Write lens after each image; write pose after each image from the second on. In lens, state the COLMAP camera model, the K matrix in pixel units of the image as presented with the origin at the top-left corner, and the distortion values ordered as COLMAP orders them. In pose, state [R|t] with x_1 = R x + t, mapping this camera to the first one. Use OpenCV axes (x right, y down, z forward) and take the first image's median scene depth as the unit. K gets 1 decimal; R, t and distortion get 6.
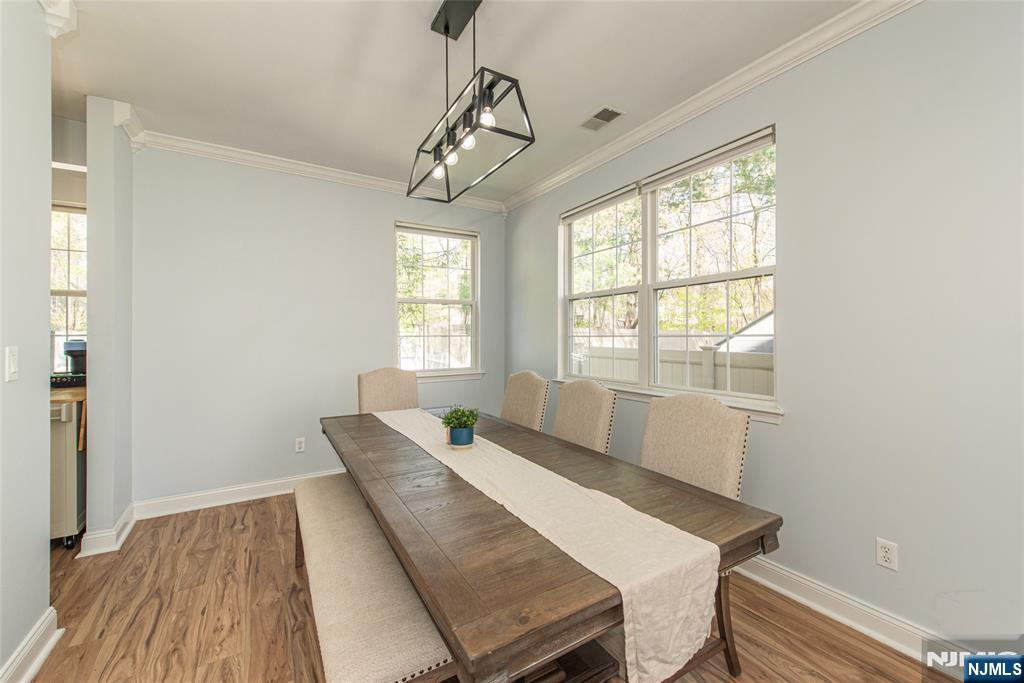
lens RADIAL K [[406.4, 0, 512.6], [0, 406.4, 337.9], [0, 0, 1]] dist [-0.001110, -0.000062]
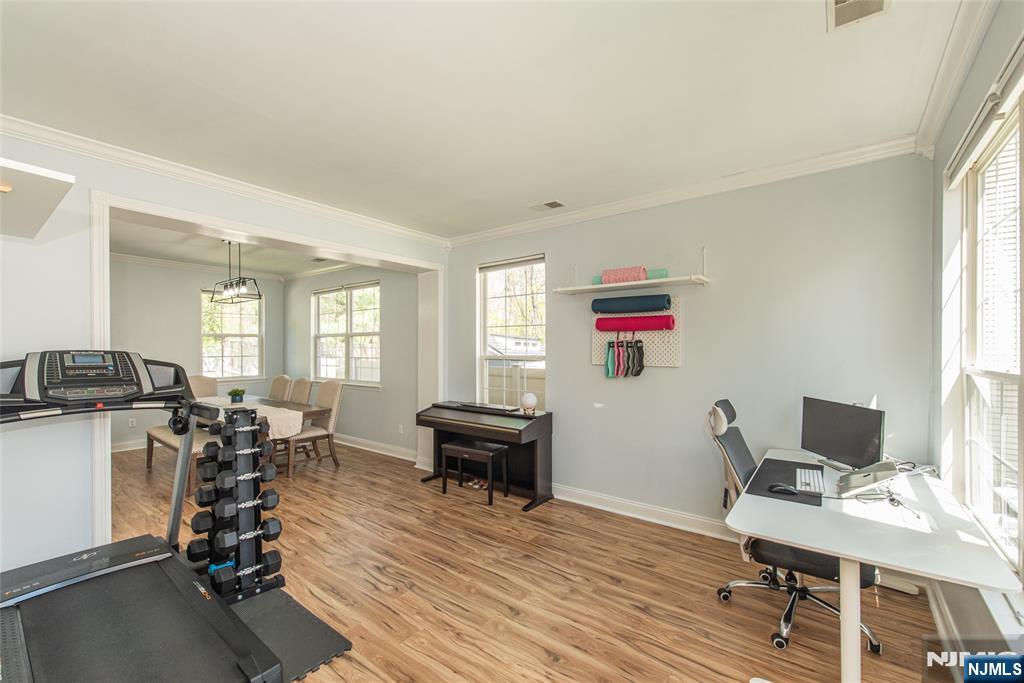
lens RADIAL K [[430.8, 0, 505.2], [0, 430.8, 335.5], [0, 0, 1]] dist [-0.001564, -0.000026]
pose [[0.937975, 0.016202, 0.346324, 0.256337], [-0.003474, 0.999296, -0.037342, -0.032752], [-0.346685, 0.033823, 0.937371, -1.063784]]
